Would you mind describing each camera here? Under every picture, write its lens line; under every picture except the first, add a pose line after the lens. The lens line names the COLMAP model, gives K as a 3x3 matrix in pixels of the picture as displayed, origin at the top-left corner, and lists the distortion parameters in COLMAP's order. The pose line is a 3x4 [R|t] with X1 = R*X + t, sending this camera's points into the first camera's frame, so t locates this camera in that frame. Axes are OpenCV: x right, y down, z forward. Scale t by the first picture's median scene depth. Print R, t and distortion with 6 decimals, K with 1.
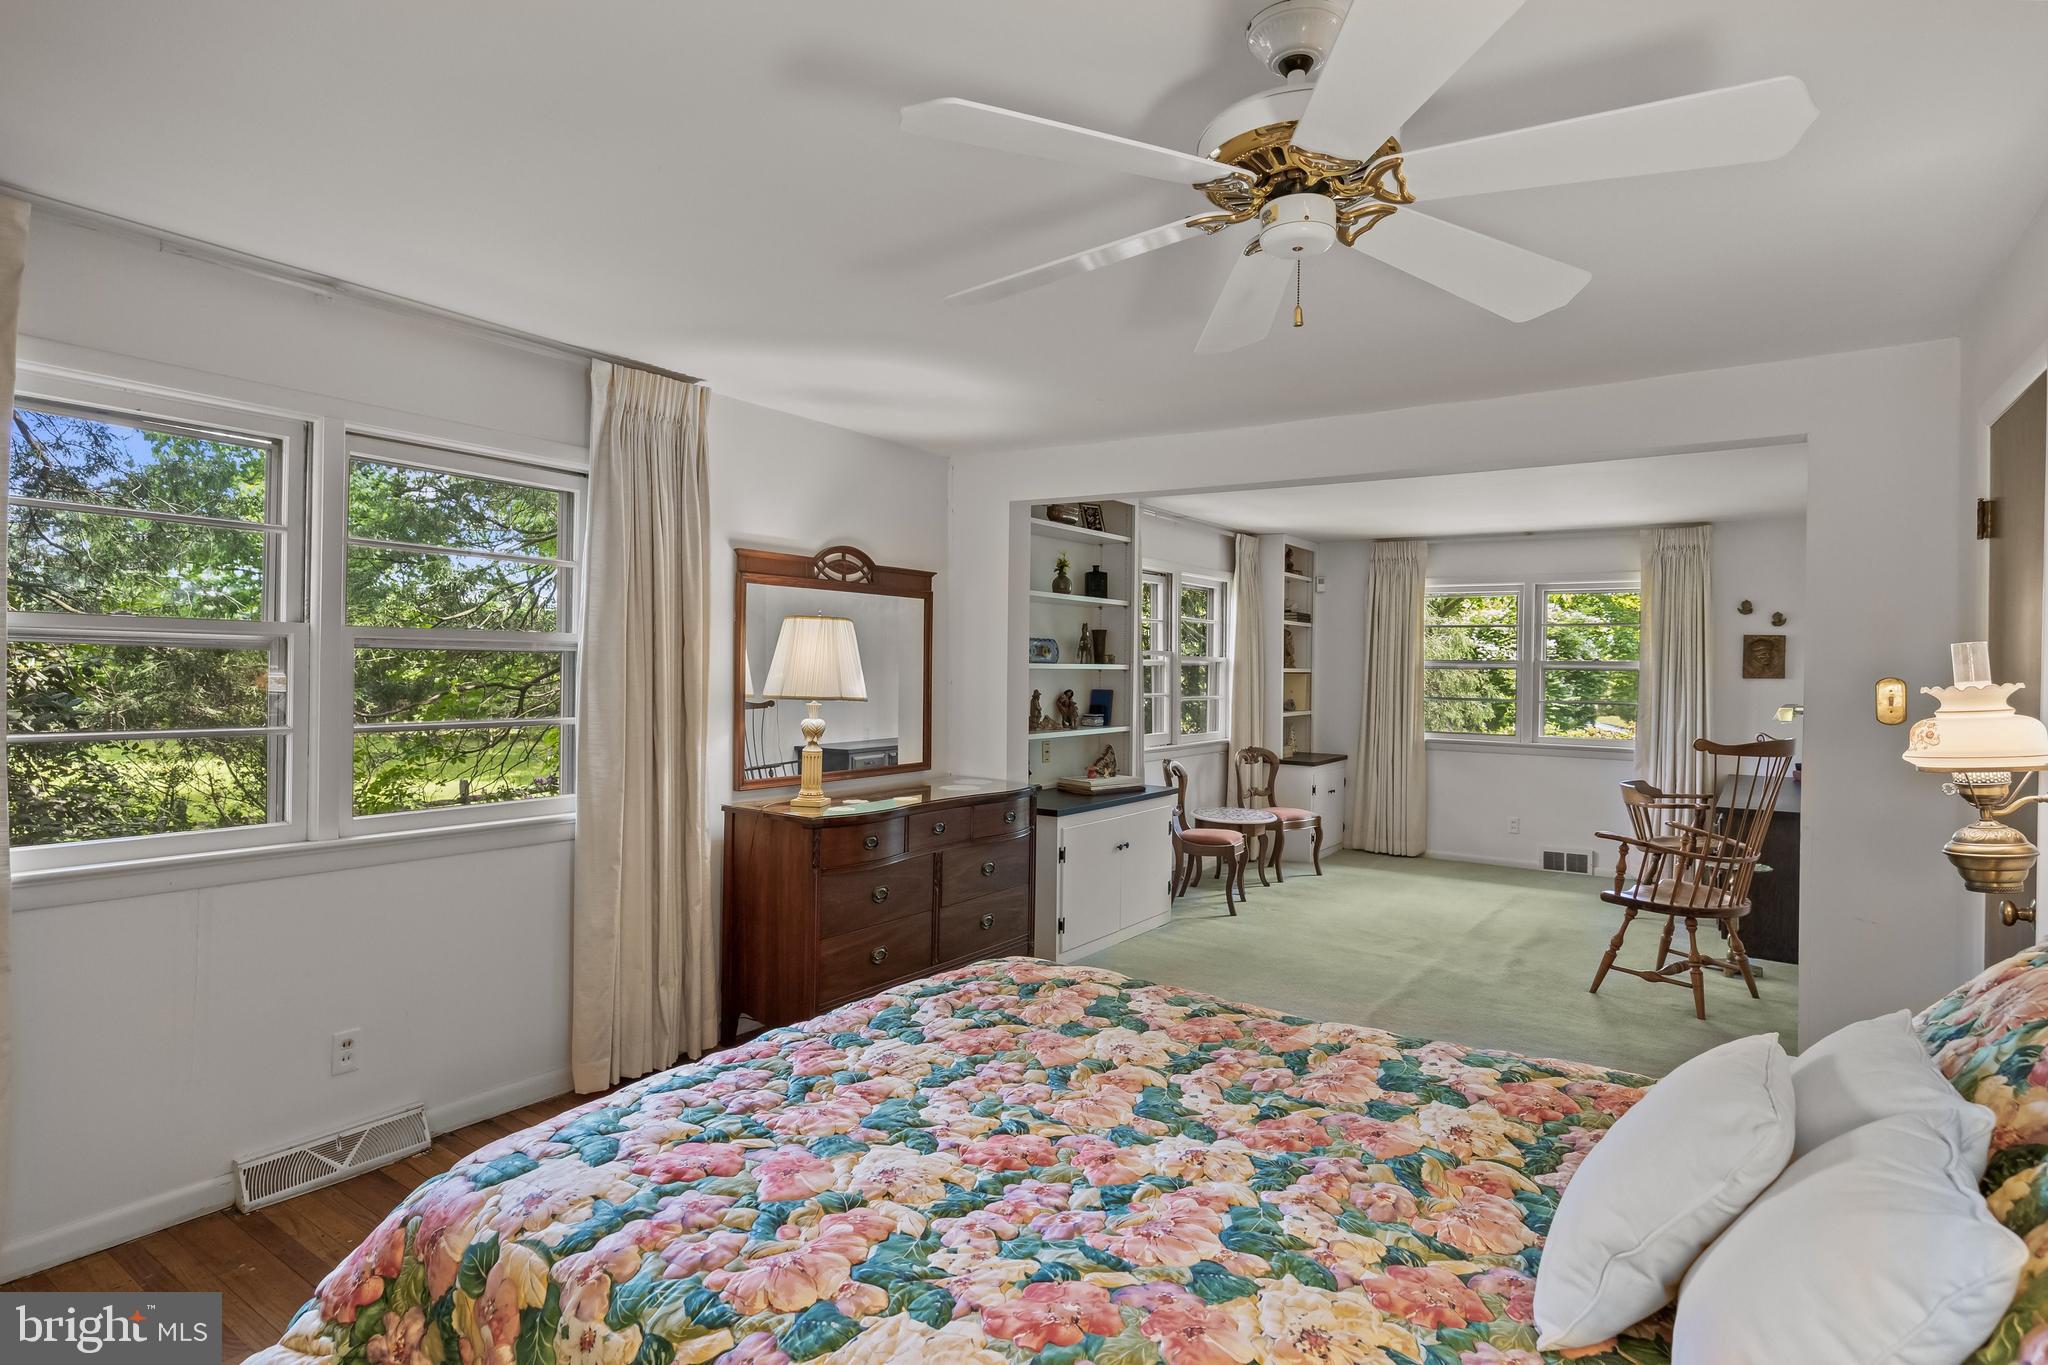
lens RADIAL K [[1144.1, 0, 998.1], [0, 1144.1, 665.6], [0, 0, 1]] dist [0.000893, 0.000796]
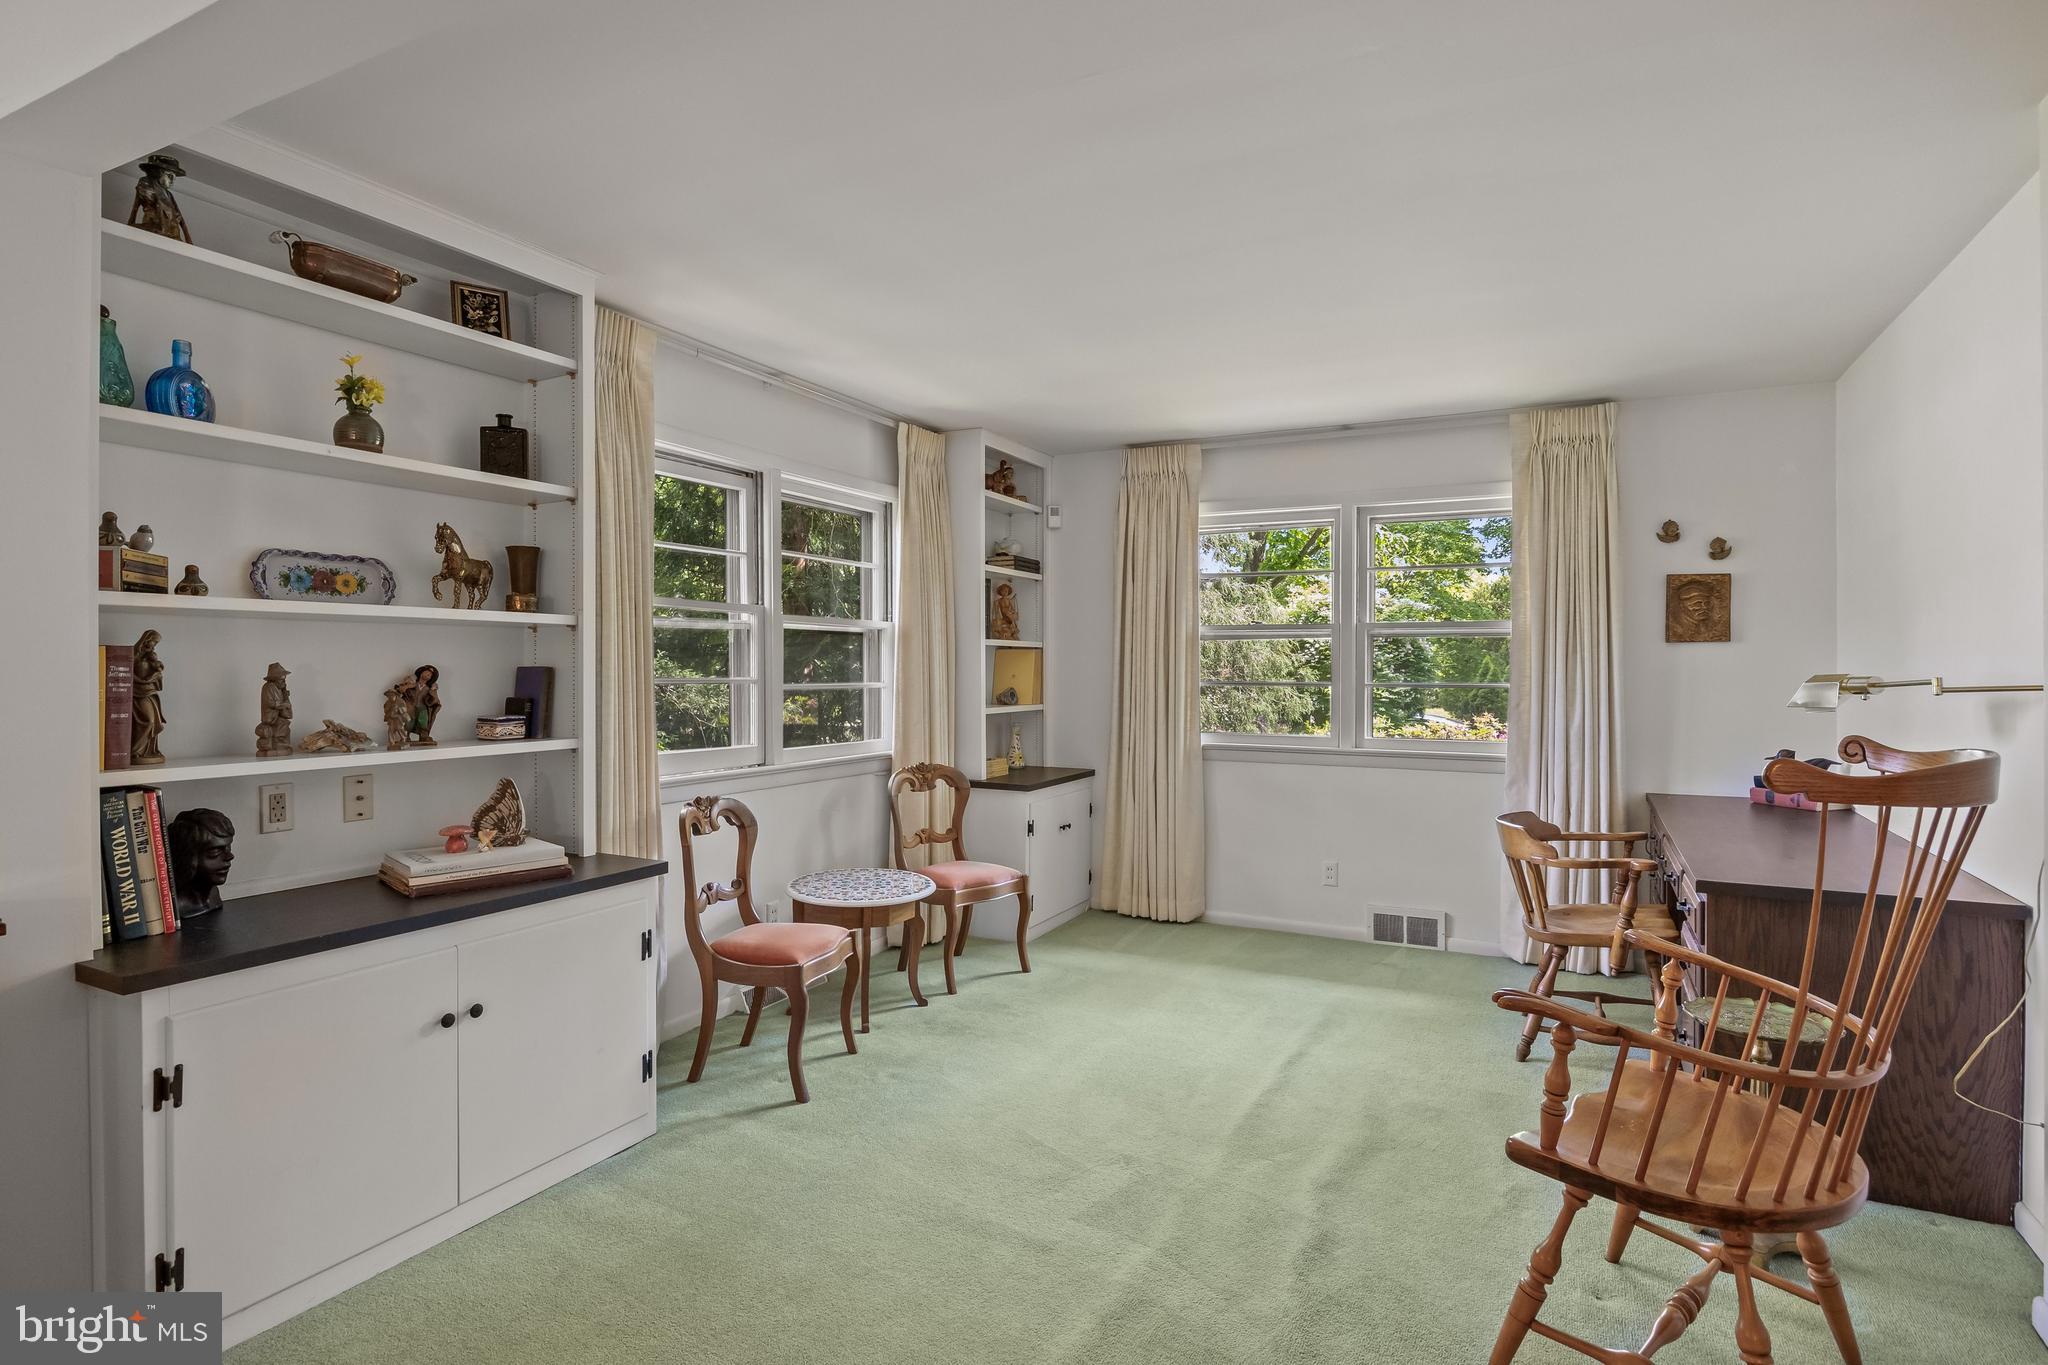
lens RADIAL K [[1027.6, 0, 1029.1], [0, 1027.6, 658.2], [0, 0, 1]] dist [-0.009312, 0.000503]
pose [[0.992570, -0.008440, 0.121381, 0.213404], [0.009765, 0.999899, -0.010322, 0.020479], [-0.121282, 0.011431, 0.992552, 0.444531]]
